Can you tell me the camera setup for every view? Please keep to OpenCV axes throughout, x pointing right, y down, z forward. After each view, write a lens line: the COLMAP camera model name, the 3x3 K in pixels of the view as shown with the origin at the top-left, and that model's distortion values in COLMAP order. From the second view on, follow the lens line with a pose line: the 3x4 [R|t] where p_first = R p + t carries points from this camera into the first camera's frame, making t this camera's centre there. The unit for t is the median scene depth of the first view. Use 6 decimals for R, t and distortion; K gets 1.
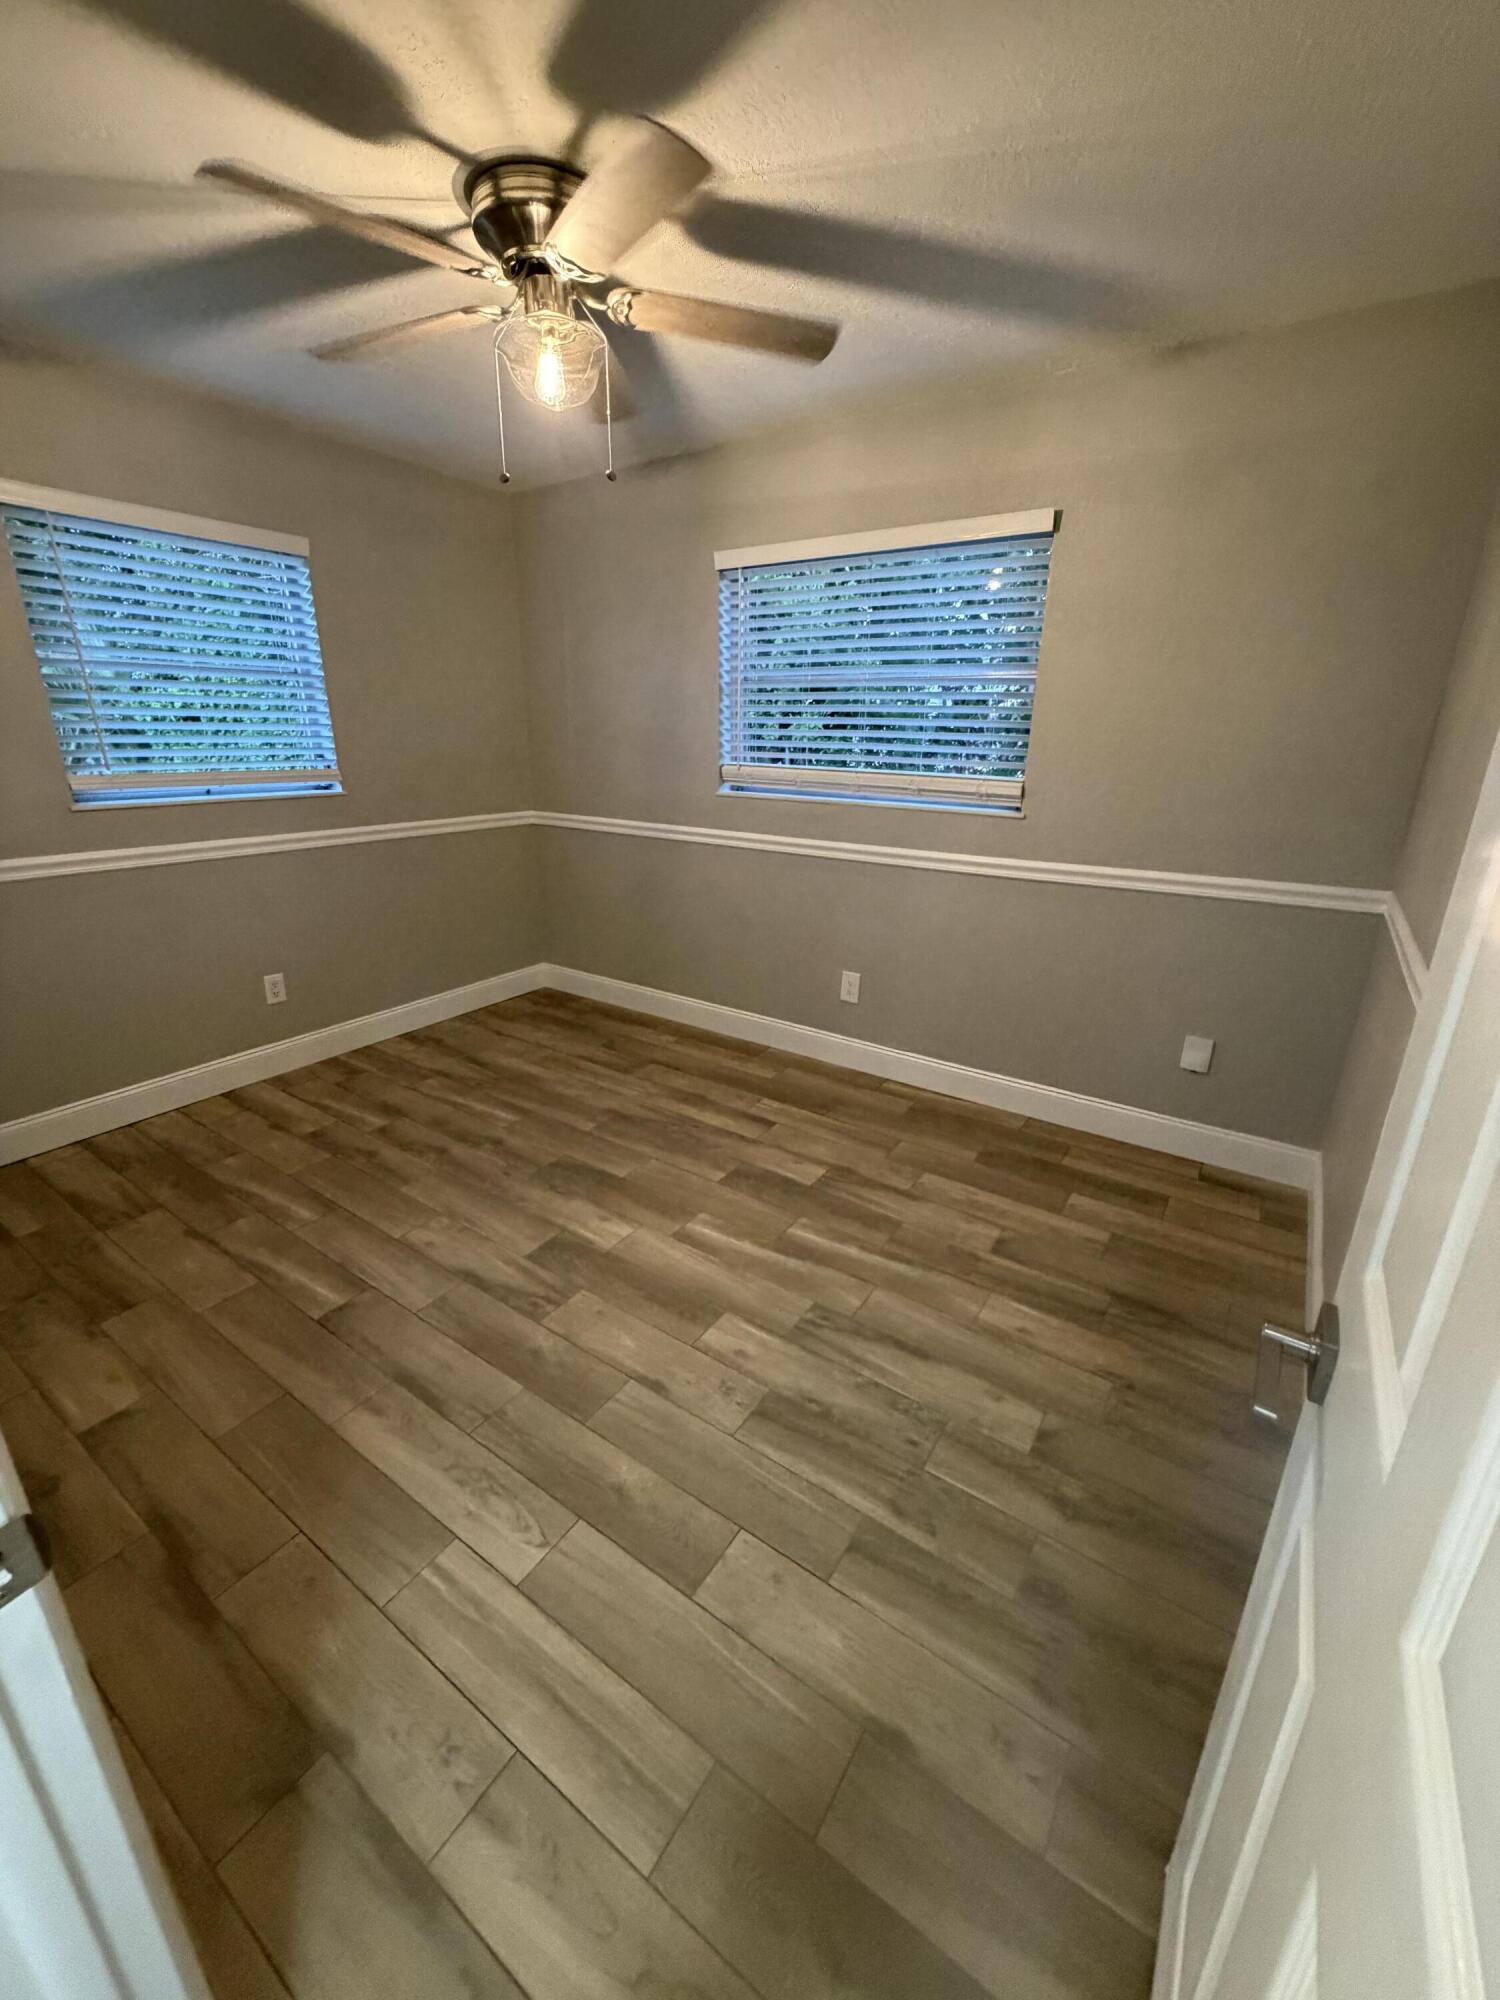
lens RADIAL K [[795.1, 0, 762.8], [0, 795.1, 991.5], [0, 0, 1]] dist [-0.001506, 0.000383]
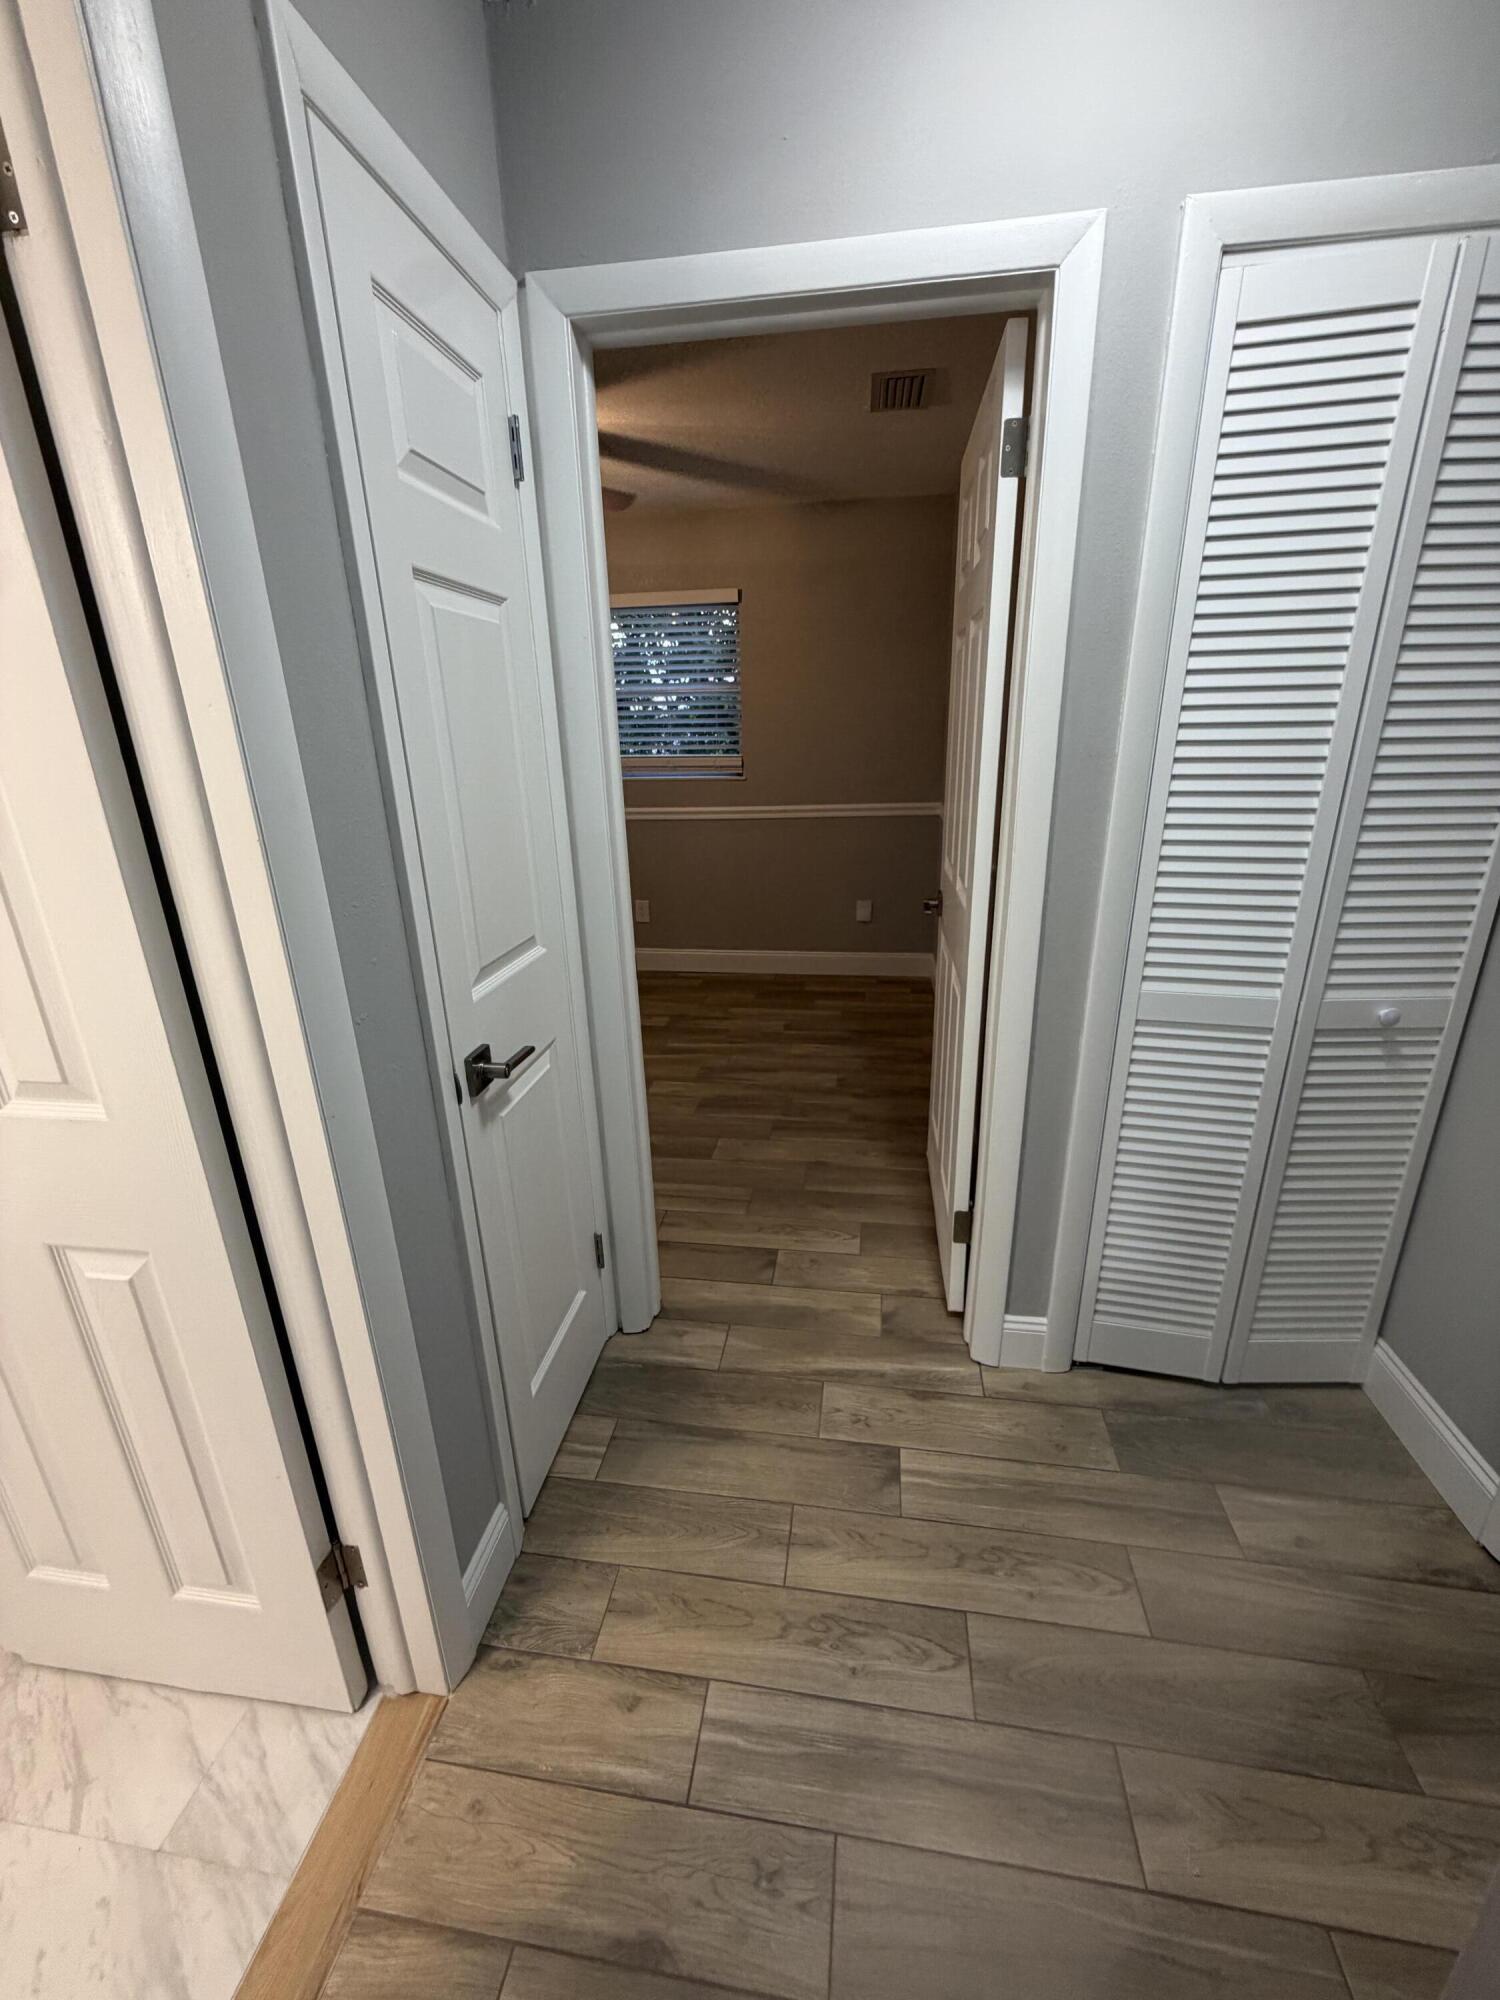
lens RADIAL K [[795.1, 0, 759.8], [0, 795.1, 994.3], [0, 0, 1]] dist [-0.001506, 0.000383]
pose [[0.902132, -0.167203, 0.397744, -0.393273], [0.166173, 0.985390, 0.037336, 0.167216], [-0.398175, 0.032413, 0.916736, -0.503084]]
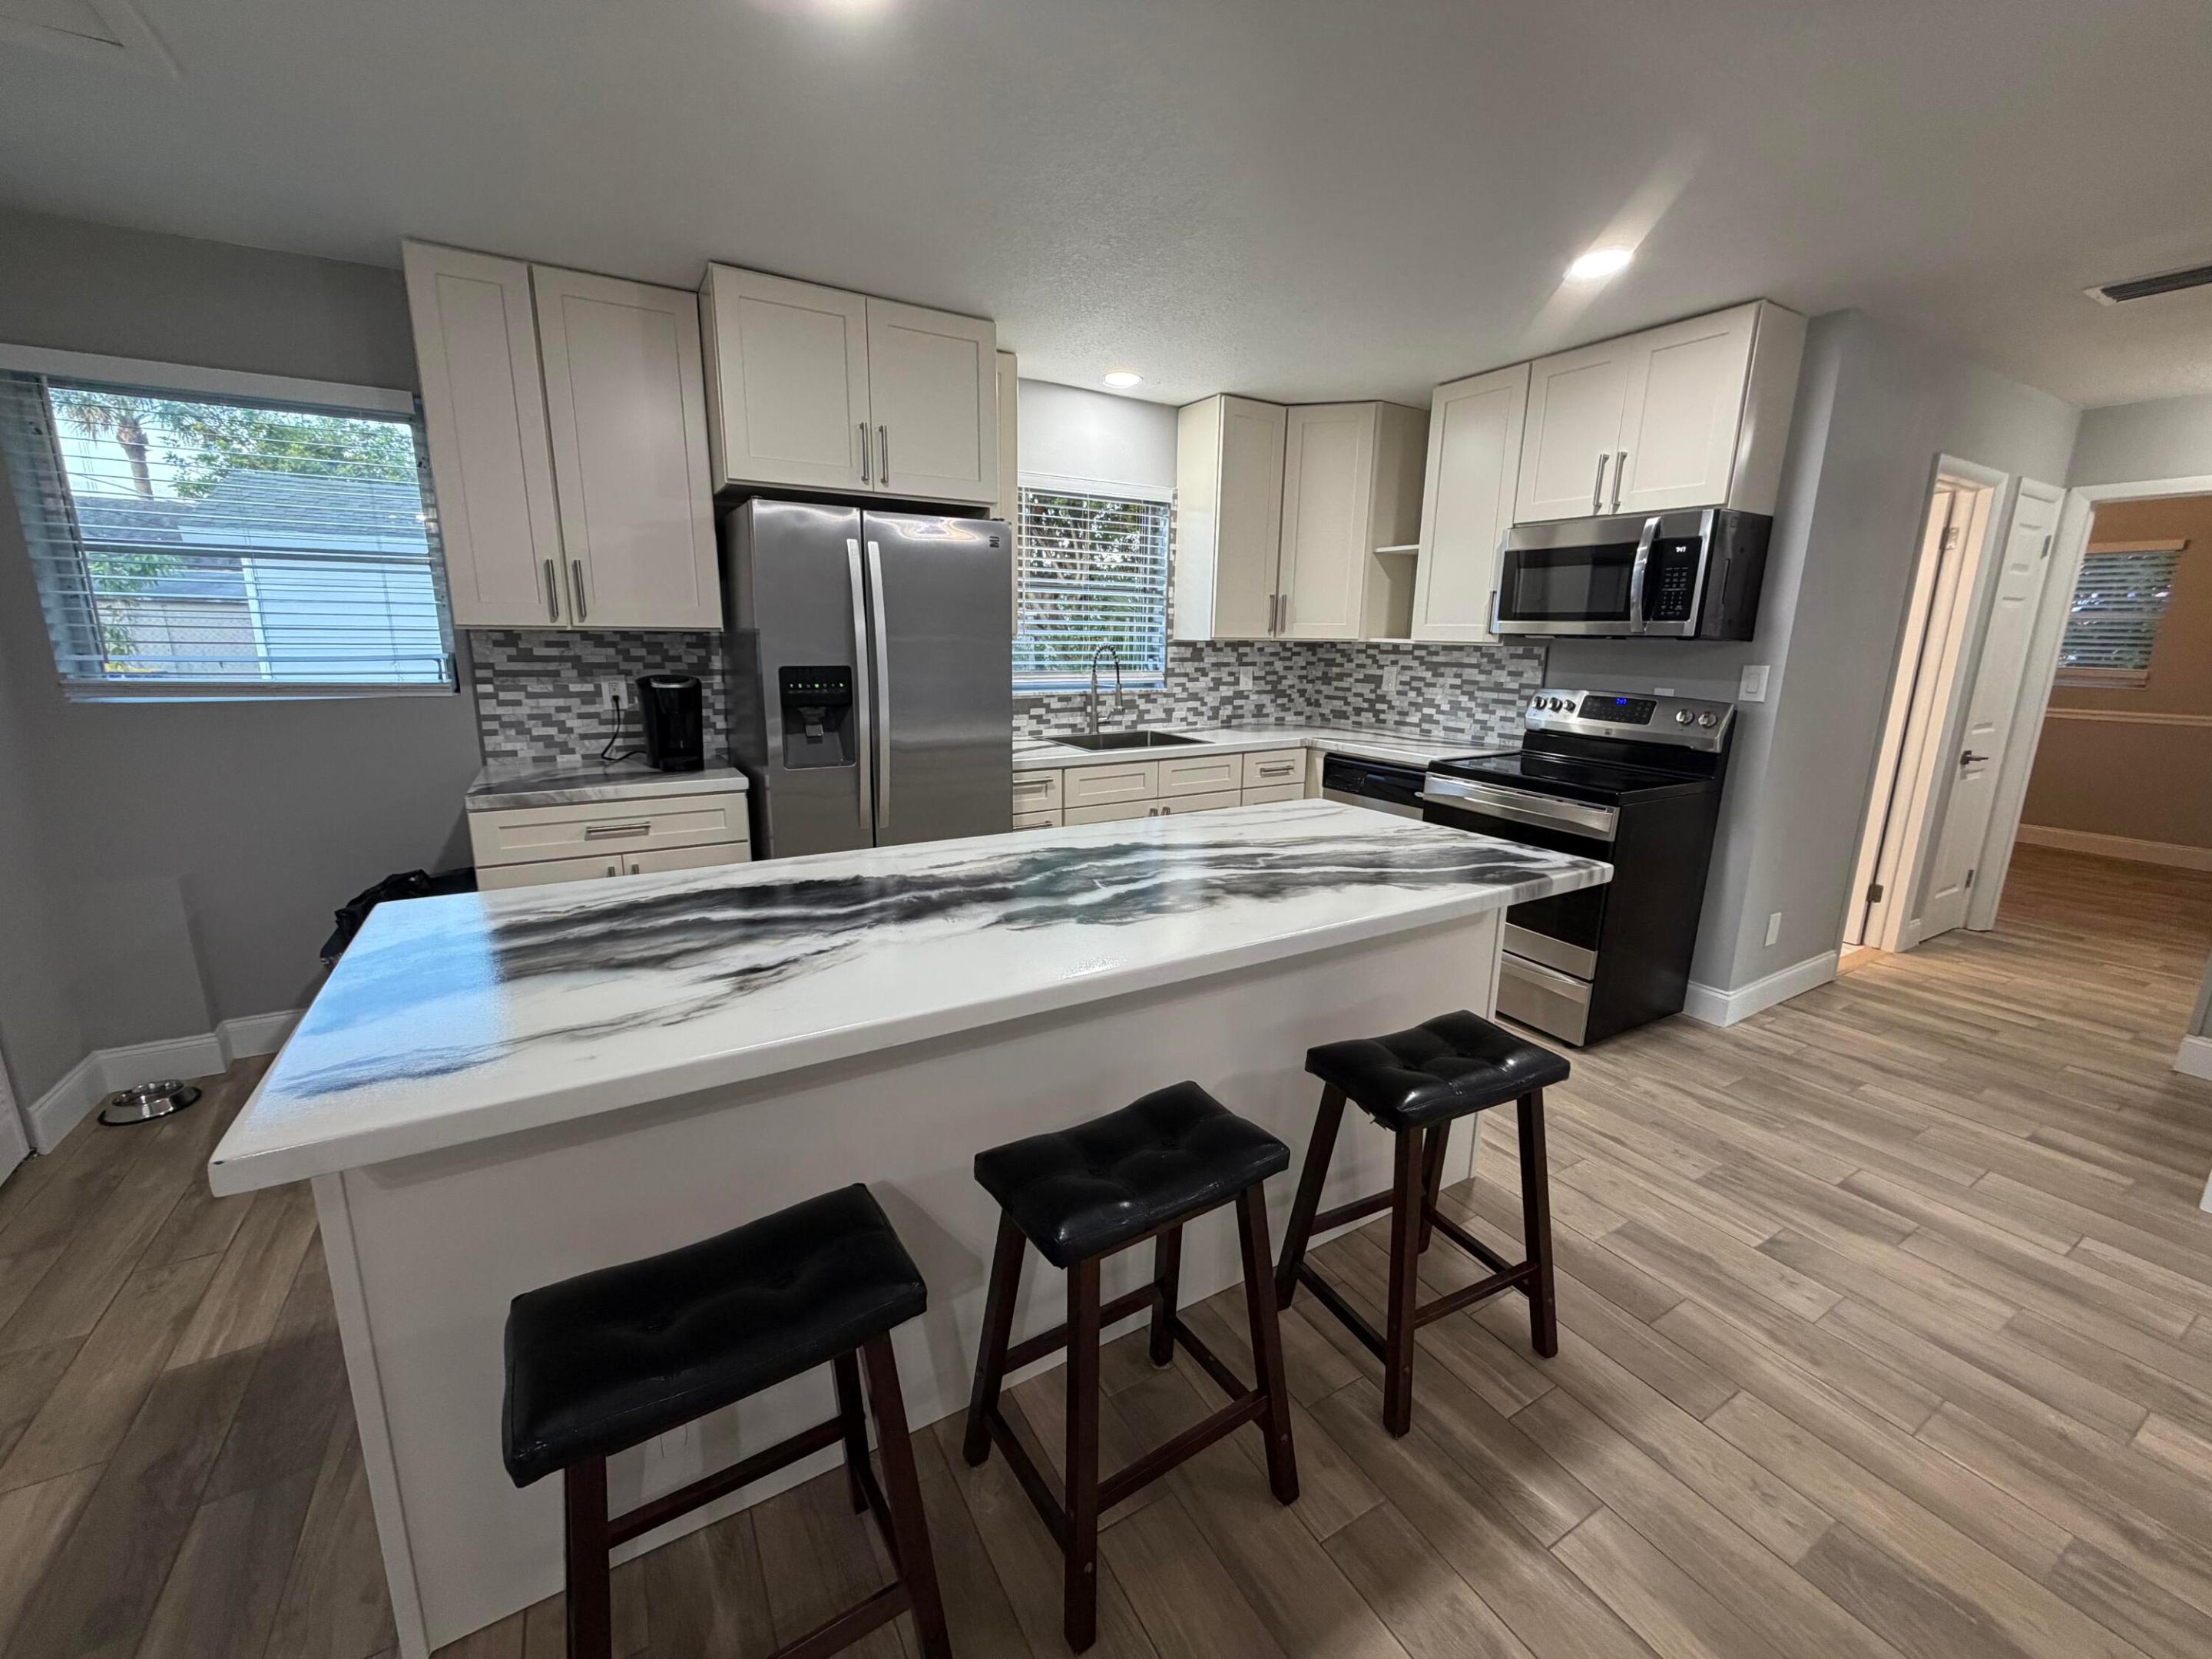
lens RADIAL K [[879.4, 0, 1105.6], [0, 879.4, 823.5], [0, 0, 1]] dist [-0.001506, 0.000383]
pose [[0.899420, 0.093641, -0.426936, -1.104691], [-0.140697, 0.986818, -0.079963, 0.689610], [0.413820, 0.131989, 0.900739, -2.112473]]
